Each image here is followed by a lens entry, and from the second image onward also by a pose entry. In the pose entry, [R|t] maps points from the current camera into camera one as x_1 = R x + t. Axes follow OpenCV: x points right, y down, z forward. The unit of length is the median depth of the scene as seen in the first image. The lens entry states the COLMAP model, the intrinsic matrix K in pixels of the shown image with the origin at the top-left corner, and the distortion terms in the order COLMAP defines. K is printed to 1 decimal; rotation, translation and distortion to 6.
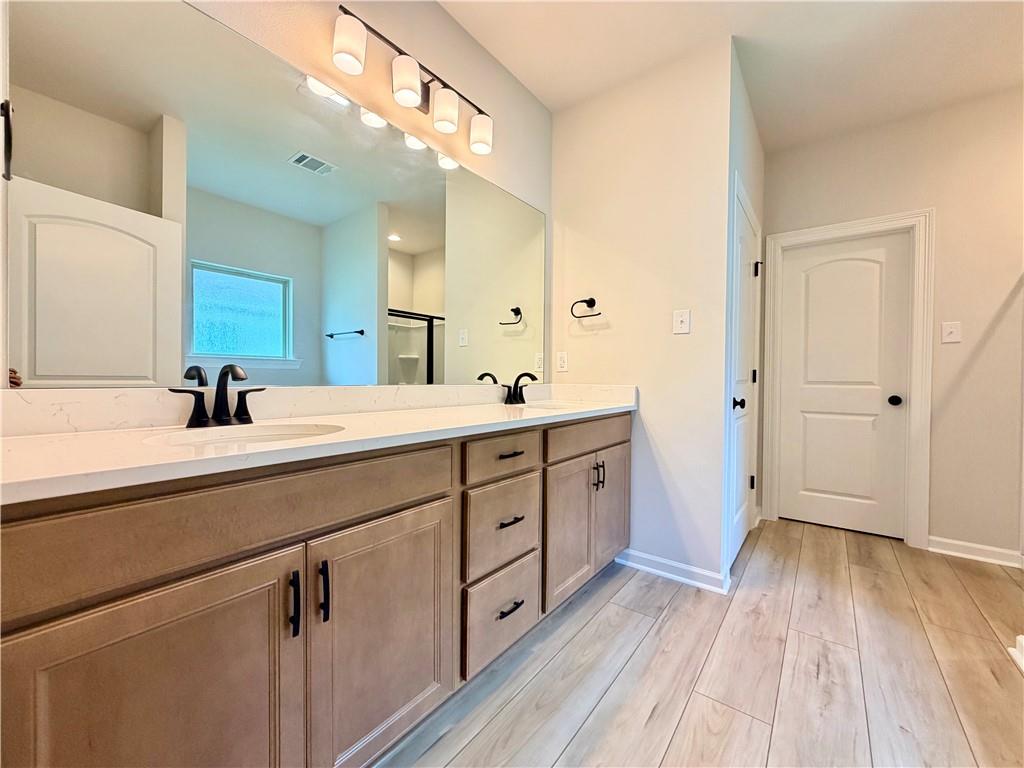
lens RADIAL K [[405.9, 0, 512.0], [0, 405.9, 384.0], [0, 0, 1]] dist [-0.000347, -0.000112]
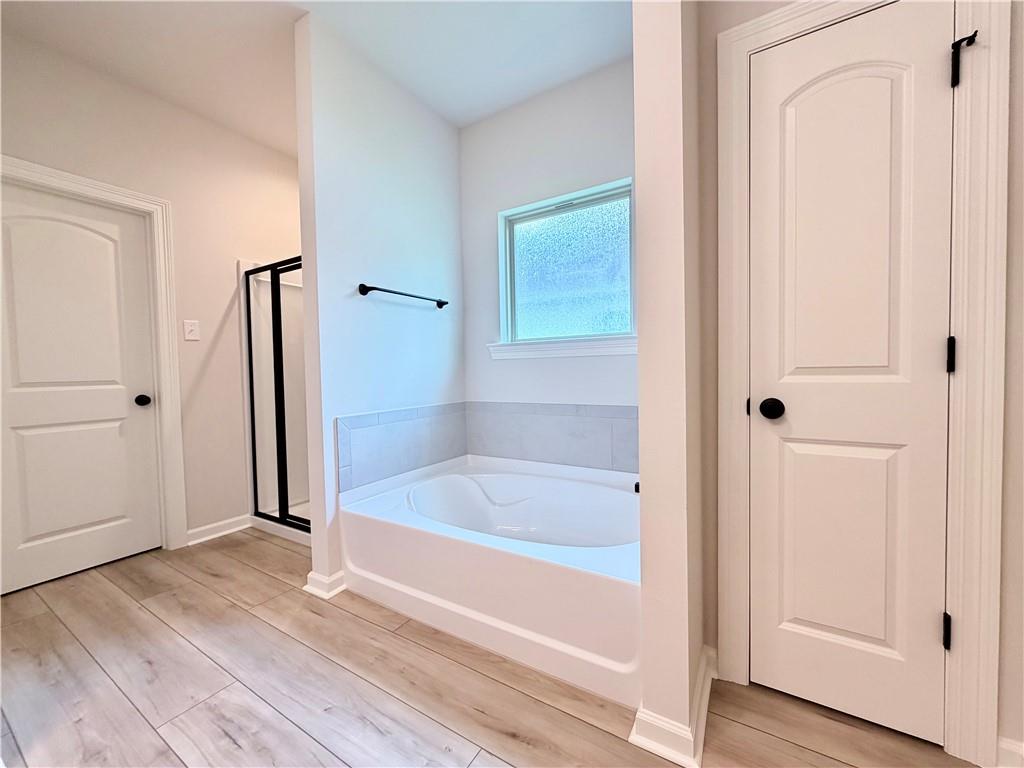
lens RADIAL K [[405.9, 0, 512.0], [0, 405.9, 384.0], [0, 0, 1]] dist [-0.000347, -0.000112]
pose [[-0.106757, -0.042282, 0.993386, -0.051554], [0.033179, 0.998388, 0.046060, -0.012217], [-0.993731, 0.037877, -0.105182, 0.334746]]
